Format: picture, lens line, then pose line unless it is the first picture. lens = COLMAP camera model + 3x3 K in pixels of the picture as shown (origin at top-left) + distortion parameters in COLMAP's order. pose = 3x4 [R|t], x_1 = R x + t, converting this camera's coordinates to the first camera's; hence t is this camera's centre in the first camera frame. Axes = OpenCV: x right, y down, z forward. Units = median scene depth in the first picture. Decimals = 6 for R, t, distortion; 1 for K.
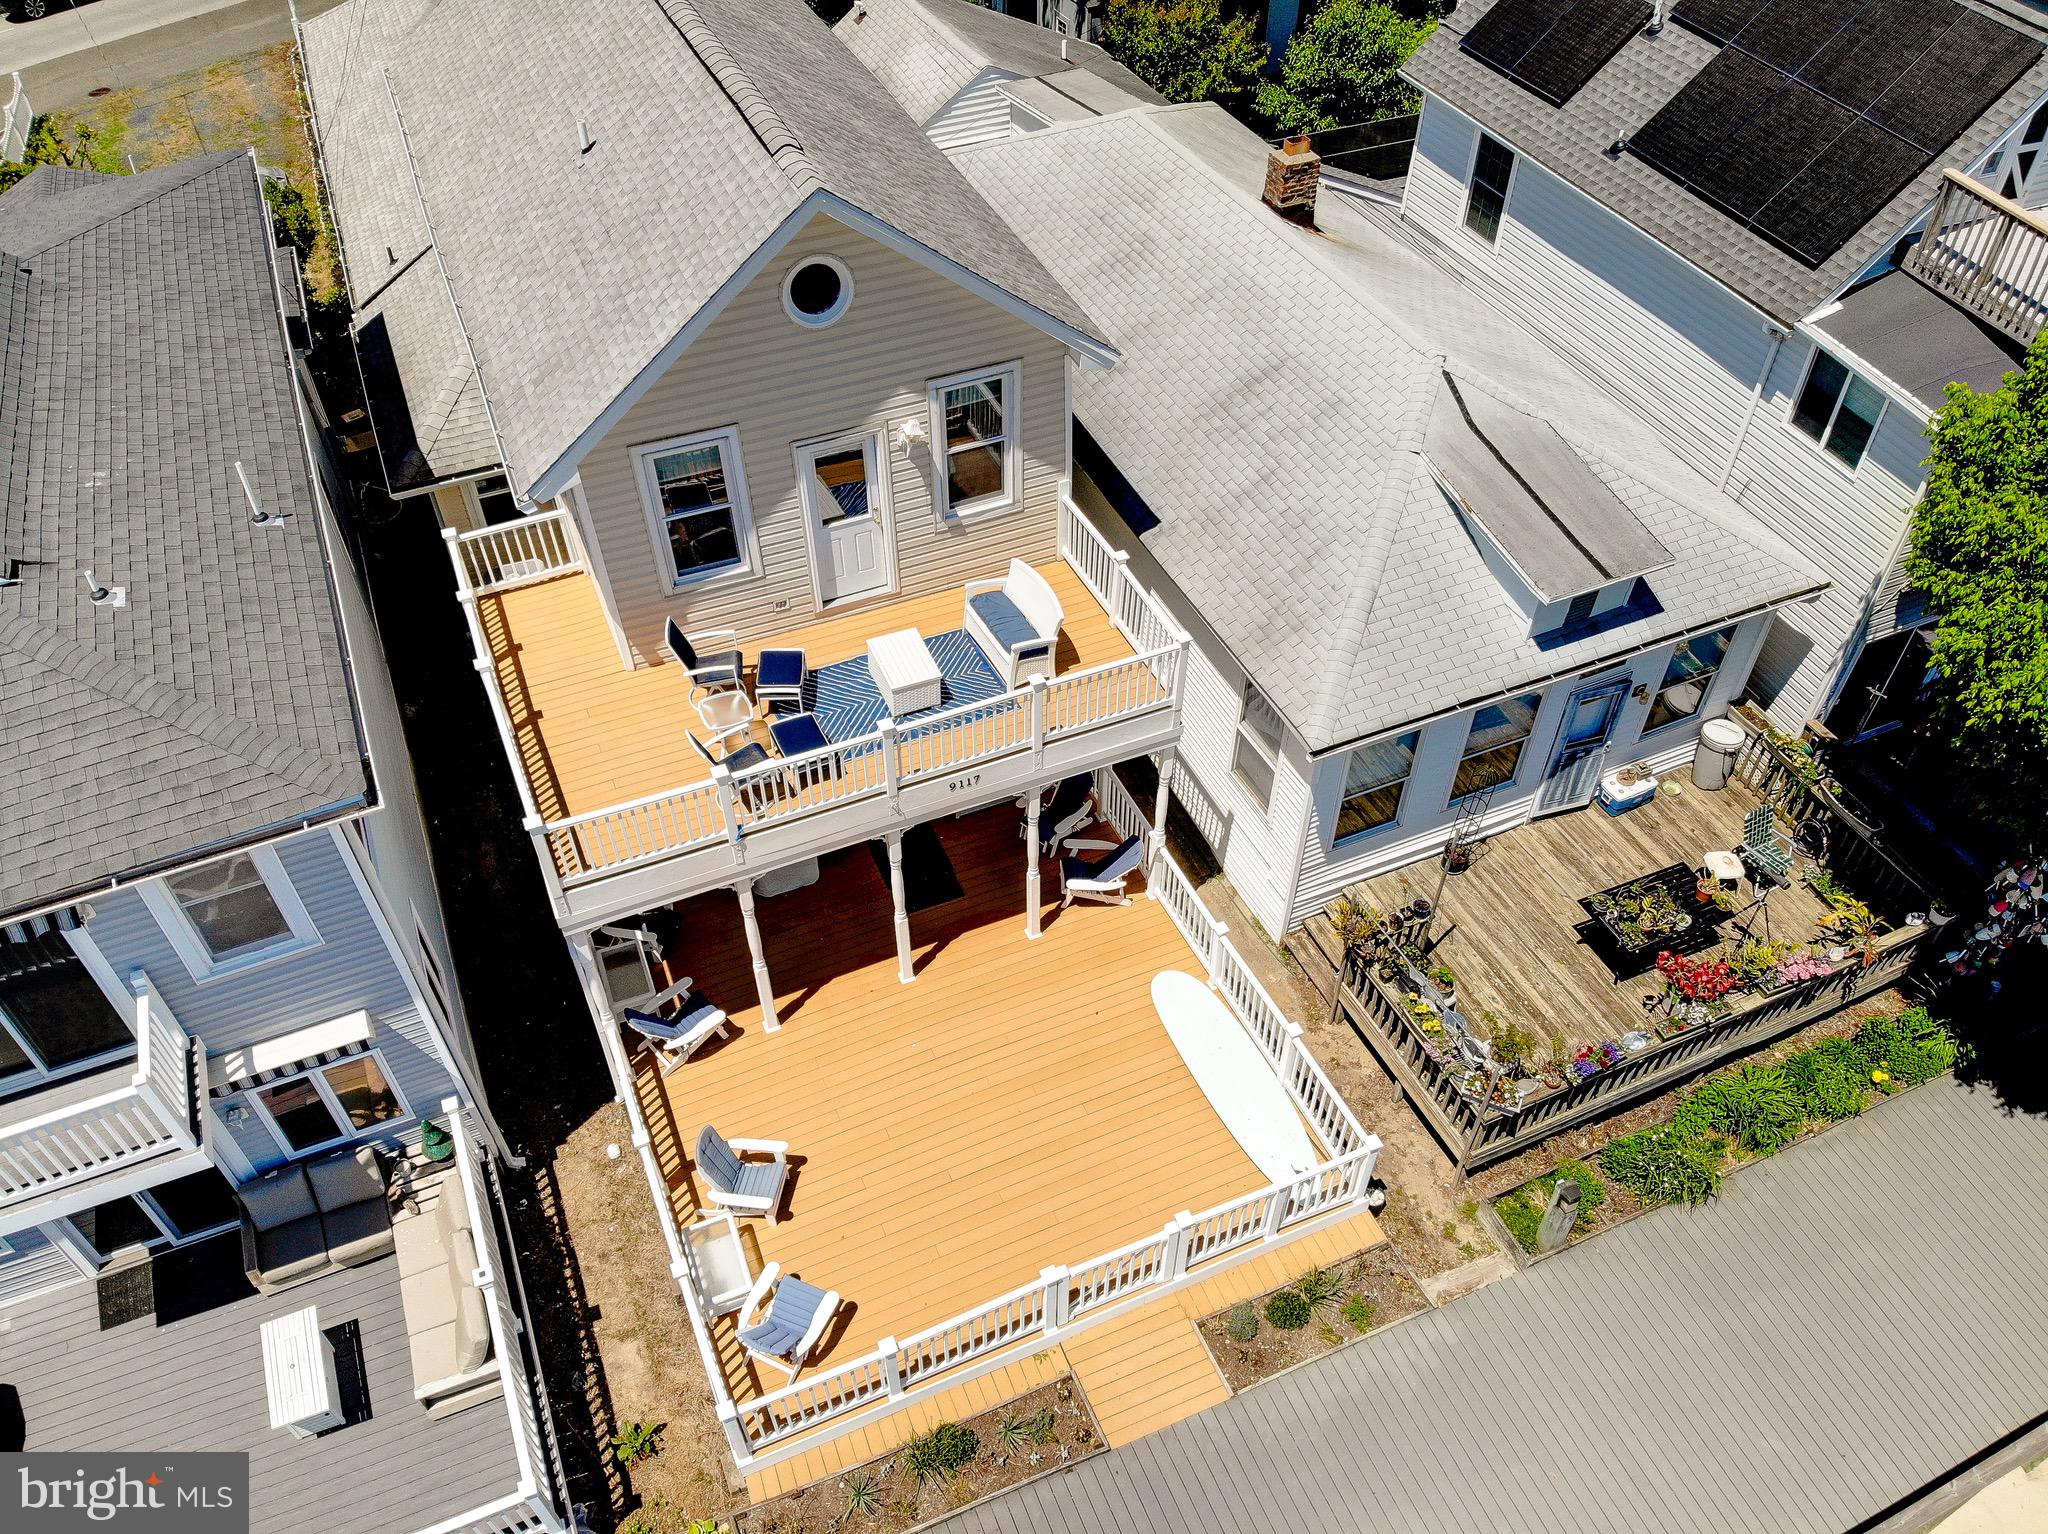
lens RADIAL K [[1496.6, 0, 1026.4], [0, 1496.6, 777.1], [0, 0, 1]] dist [0.073298, -0.205050]
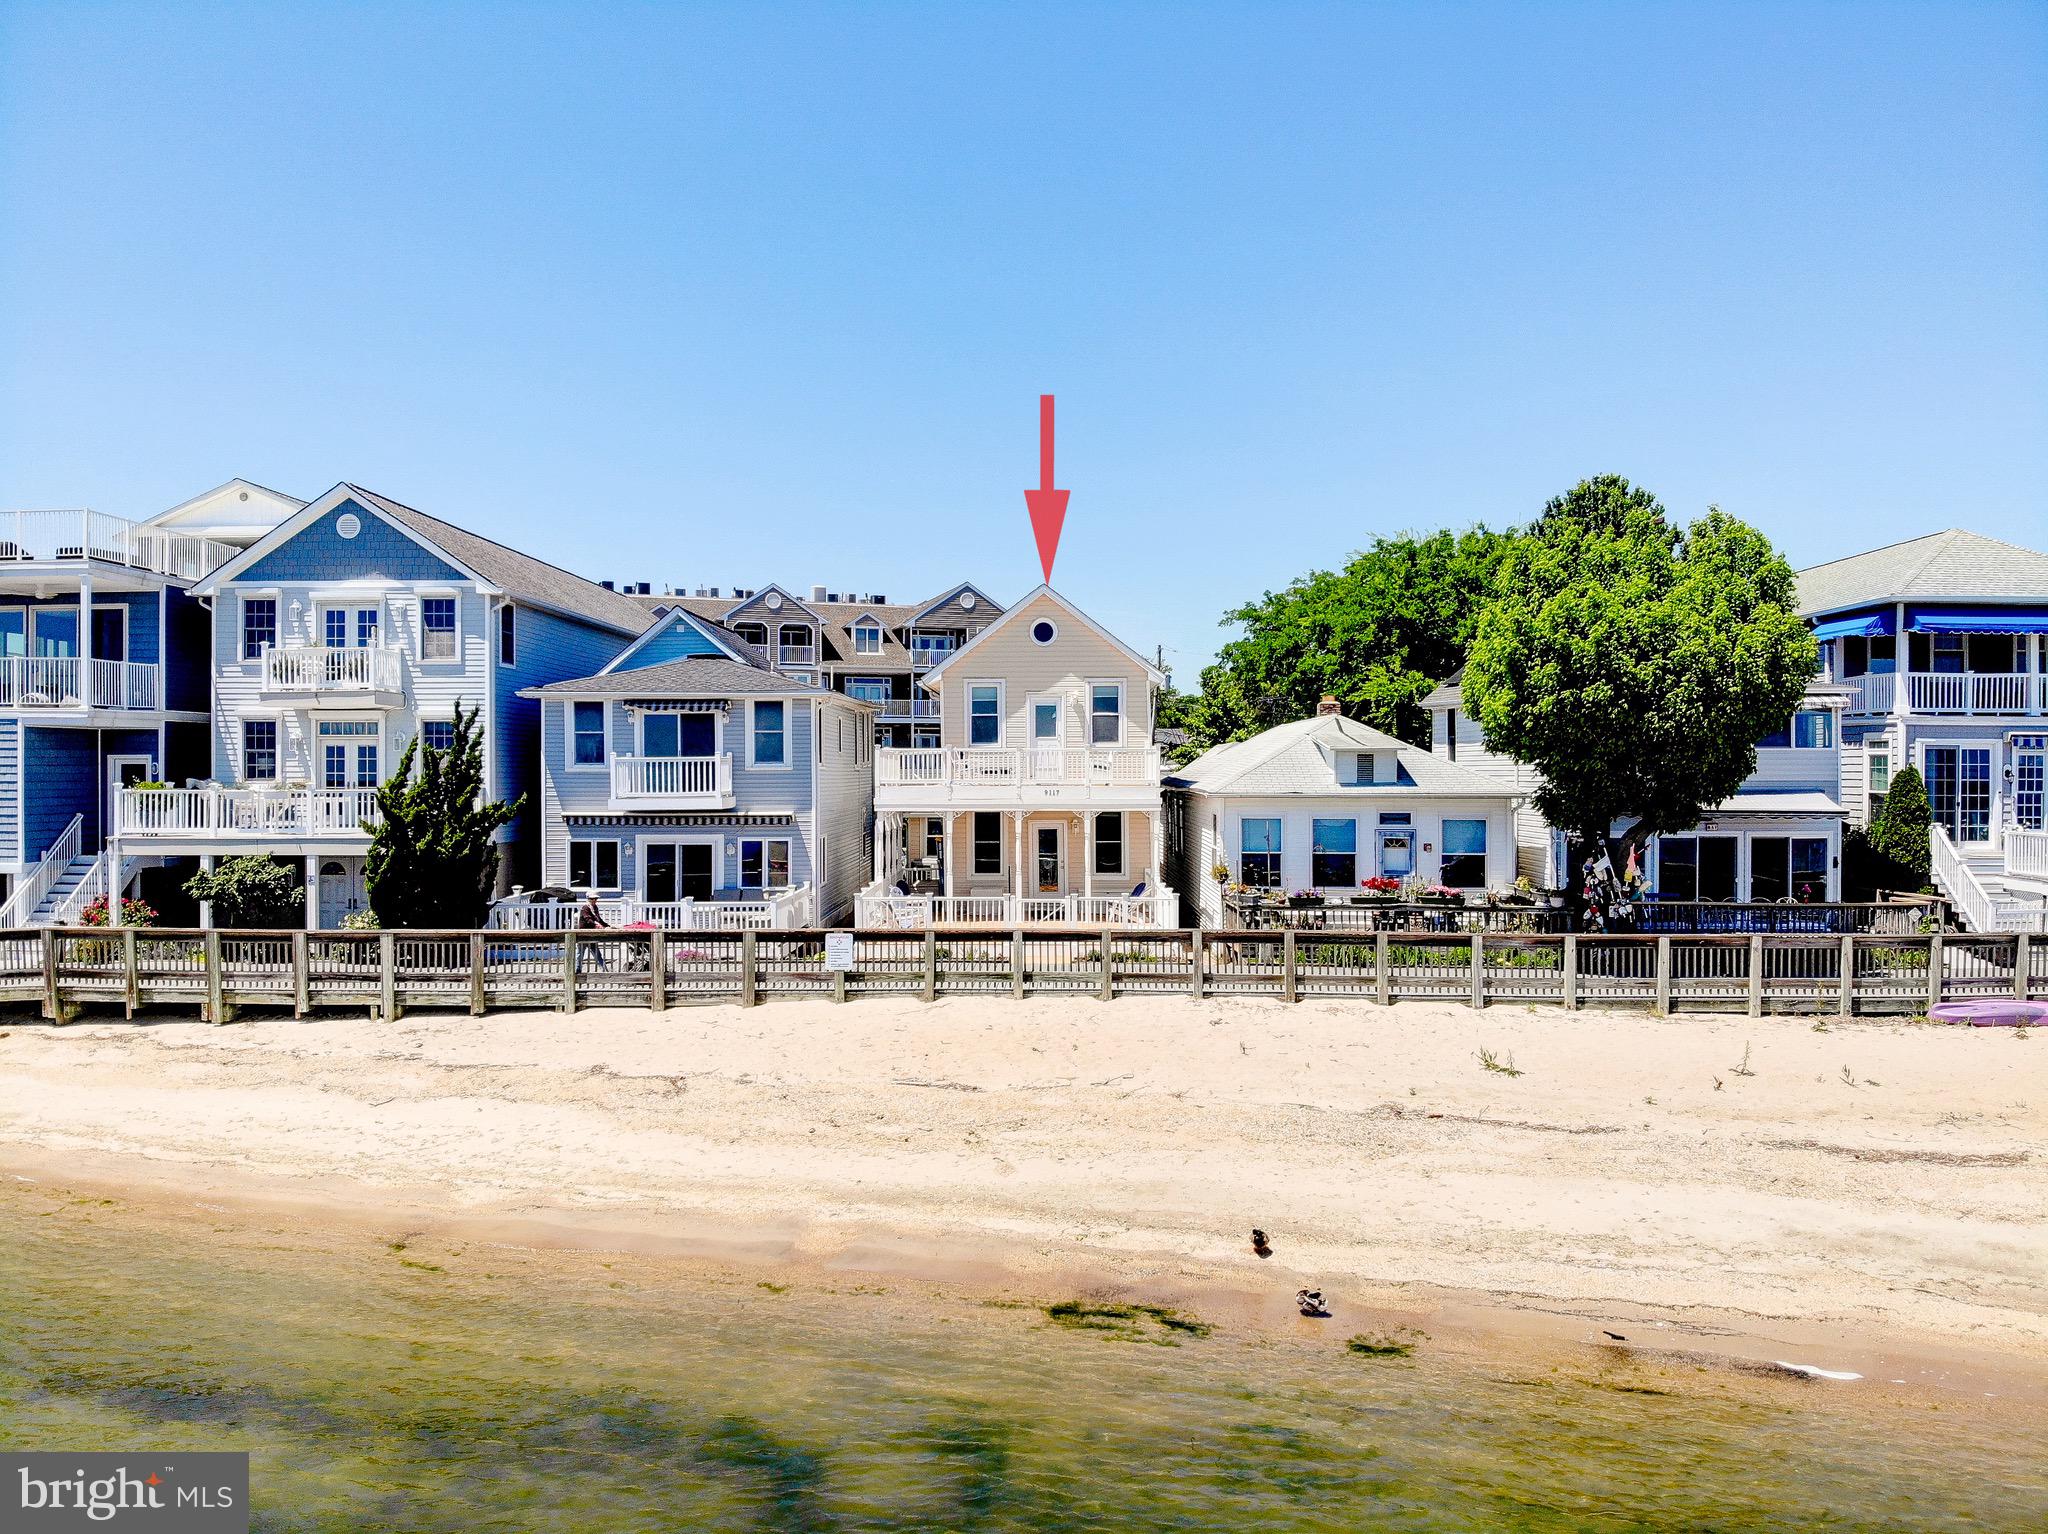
lens RADIAL K [[1483.6, 0, 1030.3], [0, 1483.6, 781.8], [0, 0, 1]] dist [0.105210, -0.195143]
pose [[0.910605, 0.000354, -0.413277, 0.825676], [-0.294101, 0.703108, -0.647414, 1.403608], [0.290349, 0.711083, 0.640358, -0.443453]]
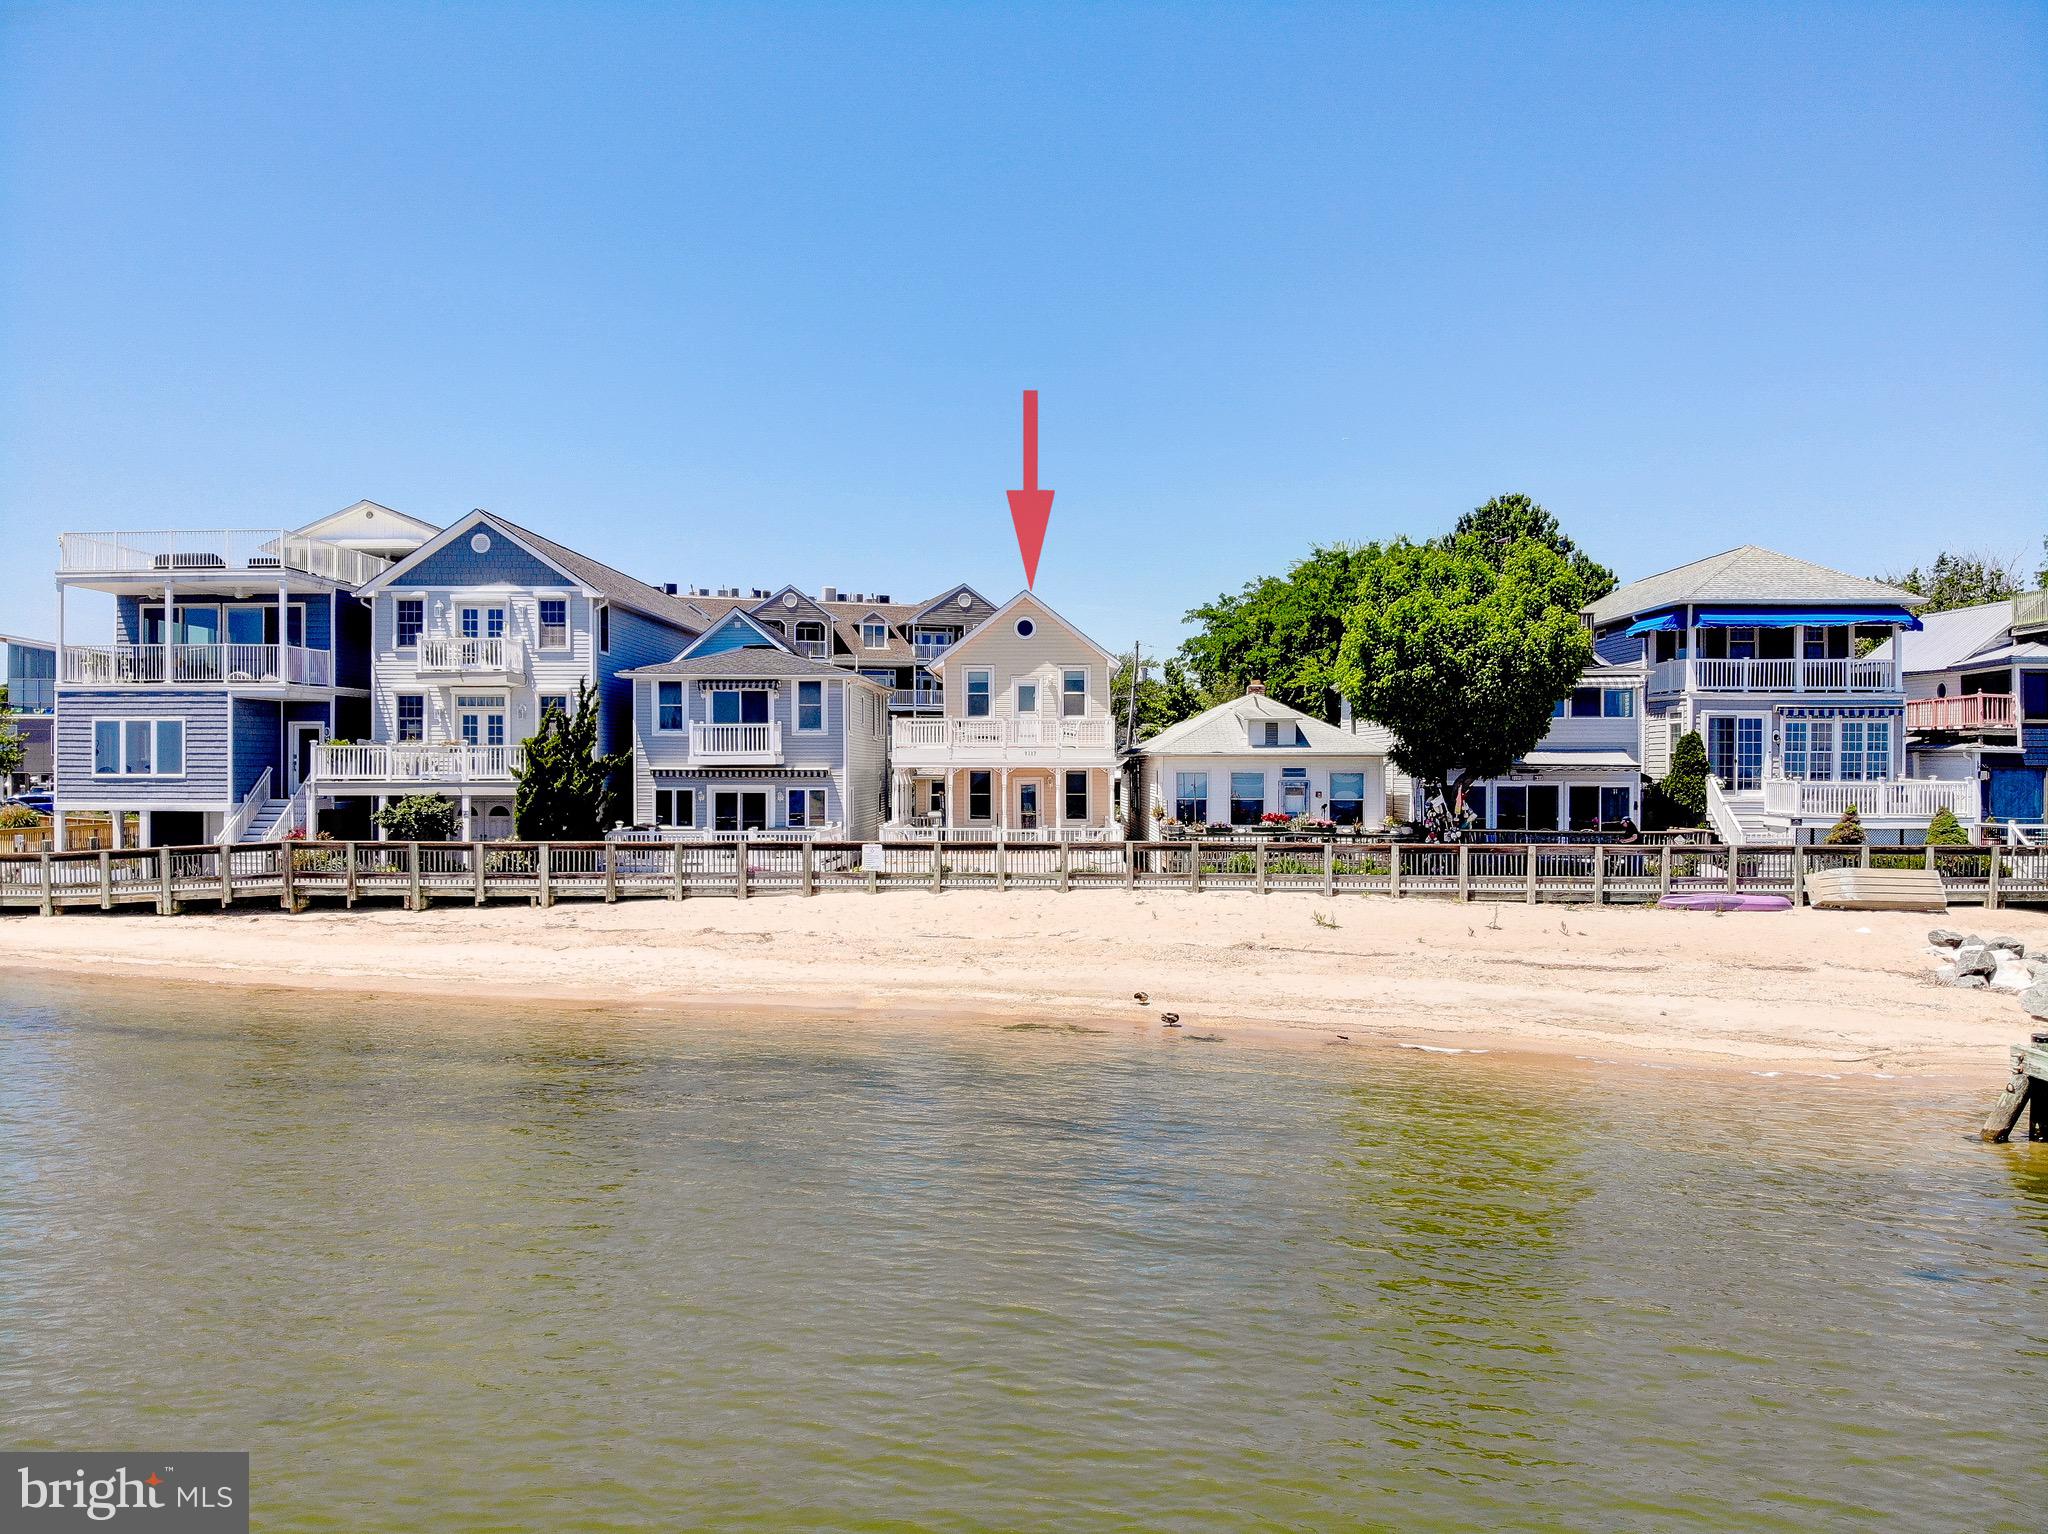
lens RADIAL K [[1482.6, 0, 1025.5], [0, 1482.6, 772.9], [0, 0, 1]] dist [0.187192, -0.371830]
pose [[0.910234, -0.000060, -0.414094, 1.103927], [-0.295812, 0.699686, -0.650335, 1.842361], [0.289774, 0.714451, 0.636860, -0.784837]]
